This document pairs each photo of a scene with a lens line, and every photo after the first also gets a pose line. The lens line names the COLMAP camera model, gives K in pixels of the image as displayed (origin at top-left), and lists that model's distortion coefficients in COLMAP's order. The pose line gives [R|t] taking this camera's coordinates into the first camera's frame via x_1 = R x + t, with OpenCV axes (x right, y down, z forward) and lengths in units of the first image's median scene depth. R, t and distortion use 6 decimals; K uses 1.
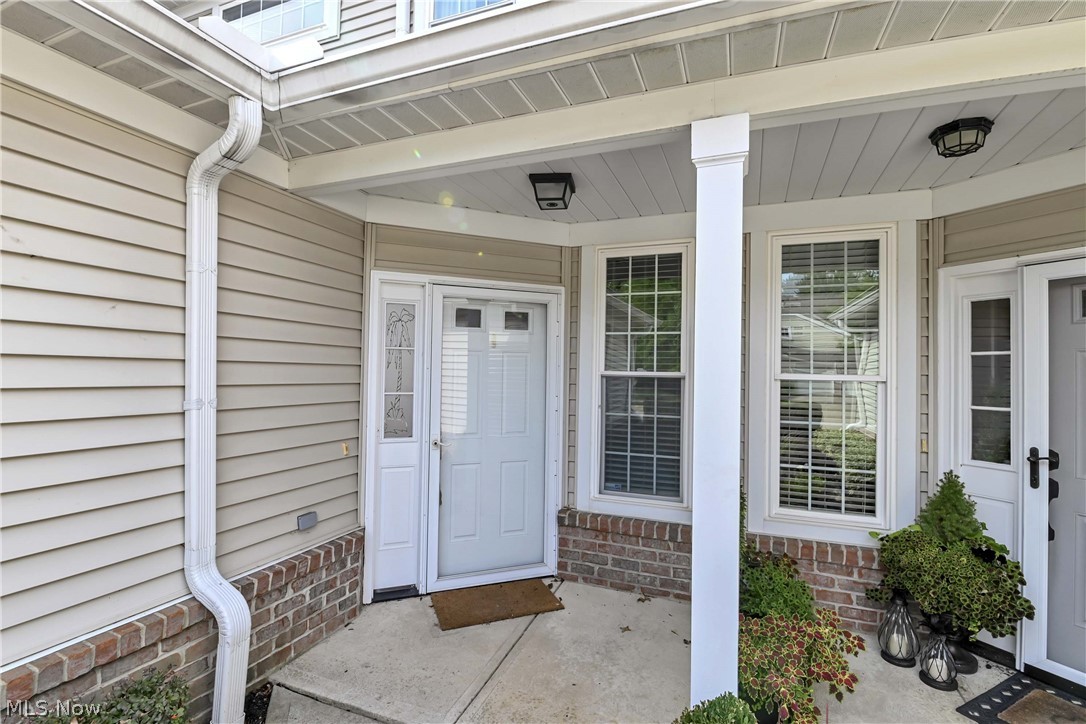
lens RADIAL K [[511.1, 0, 551.4], [0, 511.1, 362.3], [0, 0, 1]] dist [0.006367, -0.011066]
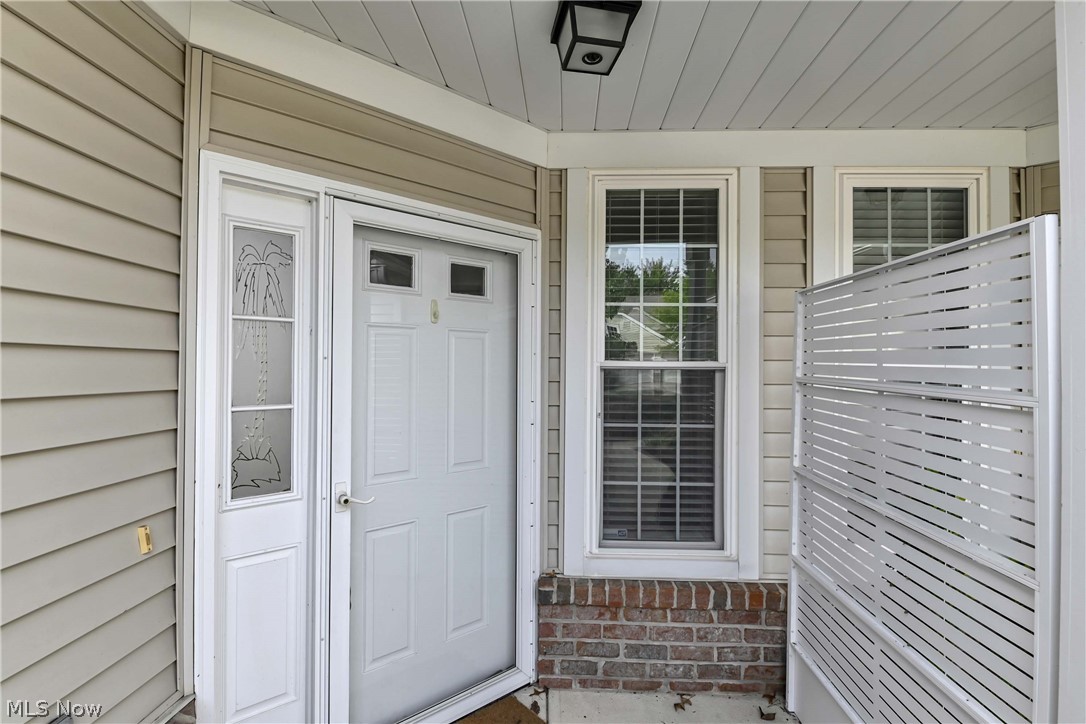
lens RADIAL K [[519.7, 0, 550.6], [0, 519.7, 361.6], [0, 0, 1]] dist [0.016160, -0.022173]
pose [[0.943603, -0.007587, 0.330992, -0.194203], [0.003430, 0.999908, 0.013140, 0.009054], [-0.331062, -0.011263, 0.943542, 0.408100]]
